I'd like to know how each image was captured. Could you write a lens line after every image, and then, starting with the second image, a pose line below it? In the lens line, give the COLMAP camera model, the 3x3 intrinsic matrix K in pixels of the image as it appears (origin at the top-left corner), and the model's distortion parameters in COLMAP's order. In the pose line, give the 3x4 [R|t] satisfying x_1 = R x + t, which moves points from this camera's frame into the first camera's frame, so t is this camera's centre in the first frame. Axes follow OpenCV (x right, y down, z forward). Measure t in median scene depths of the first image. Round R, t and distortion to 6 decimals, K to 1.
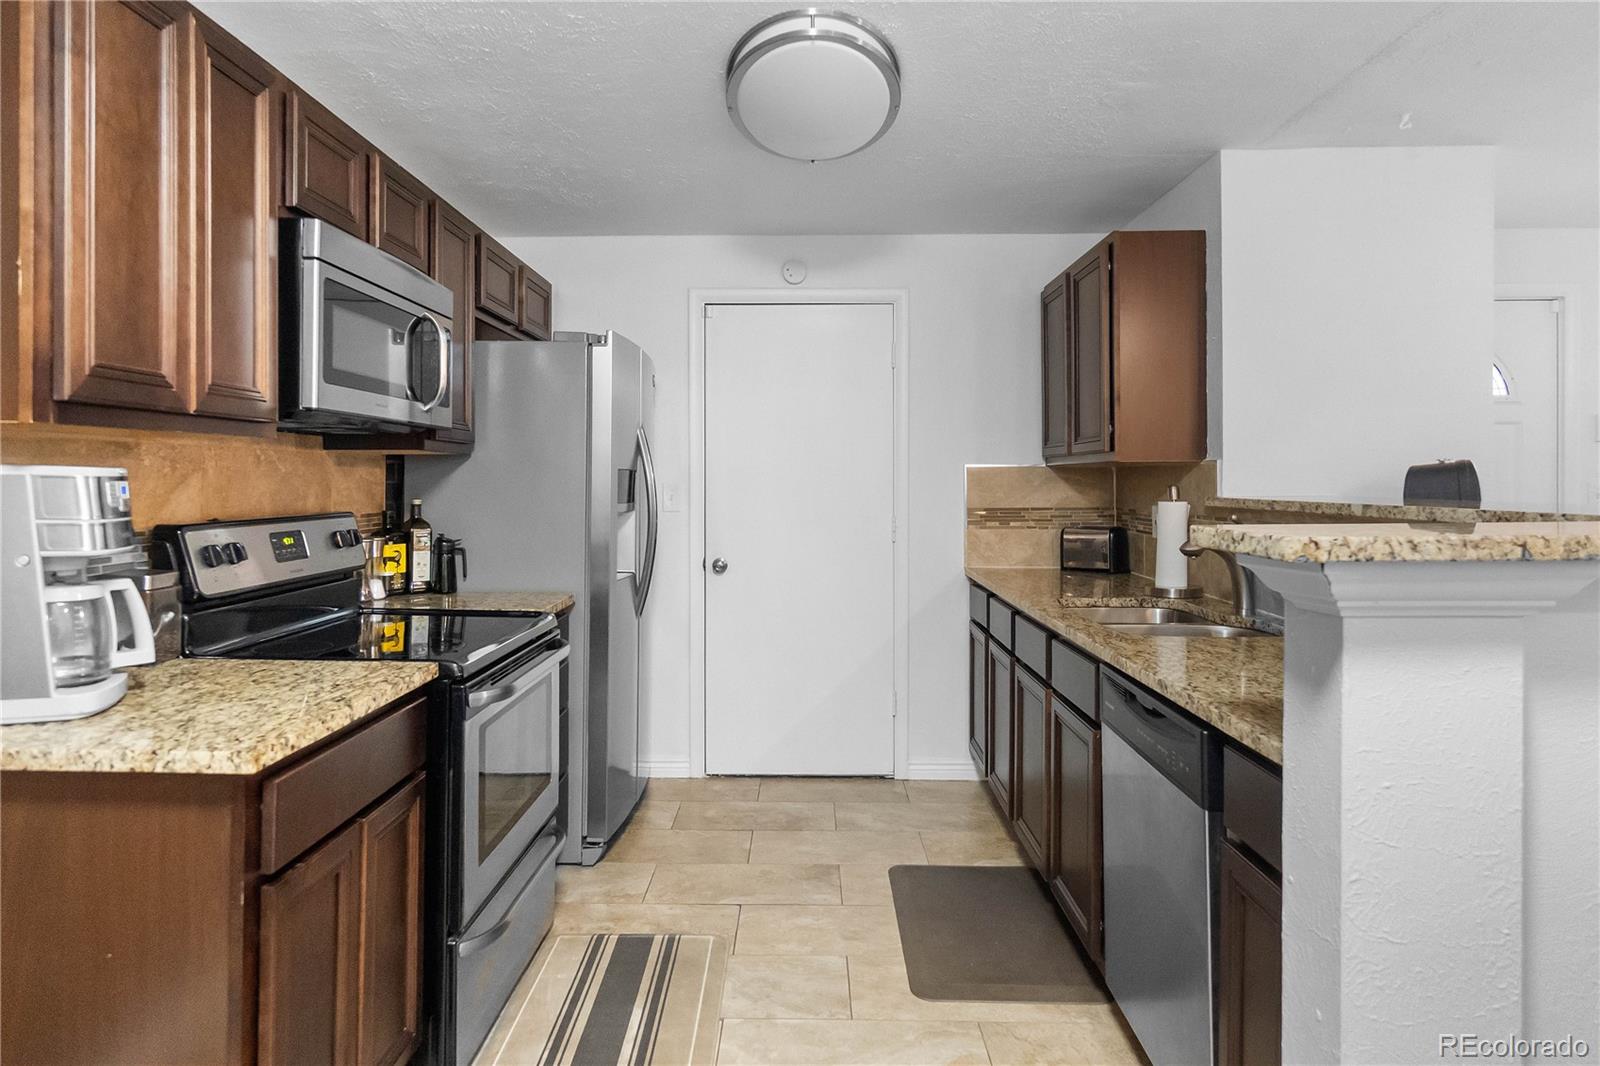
lens RADIAL K [[935.1, 0, 797.7], [0, 935.1, 481.8], [0, 0, 1]] dist [0.003024, -0.001387]
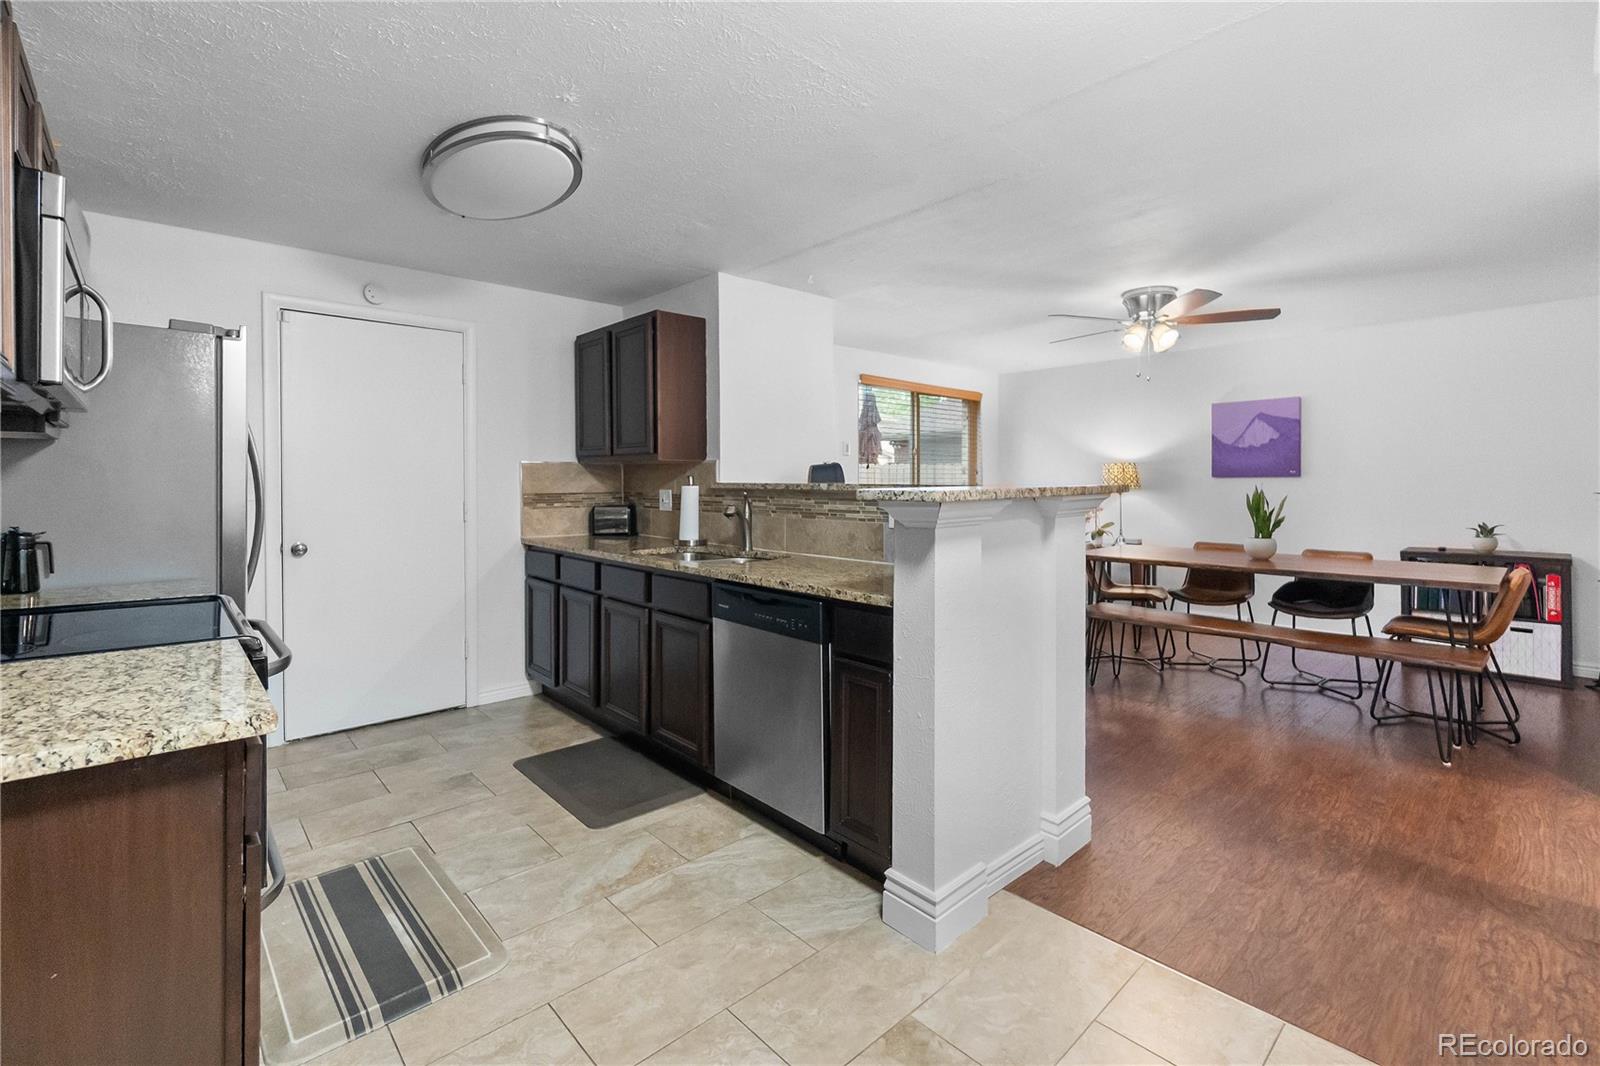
lens RADIAL K [[696.6, 0, 790.9], [0, 696.6, 484.9], [0, 0, 1]] dist [-0.012010, 0.000108]
pose [[0.732684, -0.005802, 0.680544, -0.283969], [0.001015, 0.999972, 0.007432, 0.011138], [-0.680568, -0.004754, 0.732669, 0.013203]]
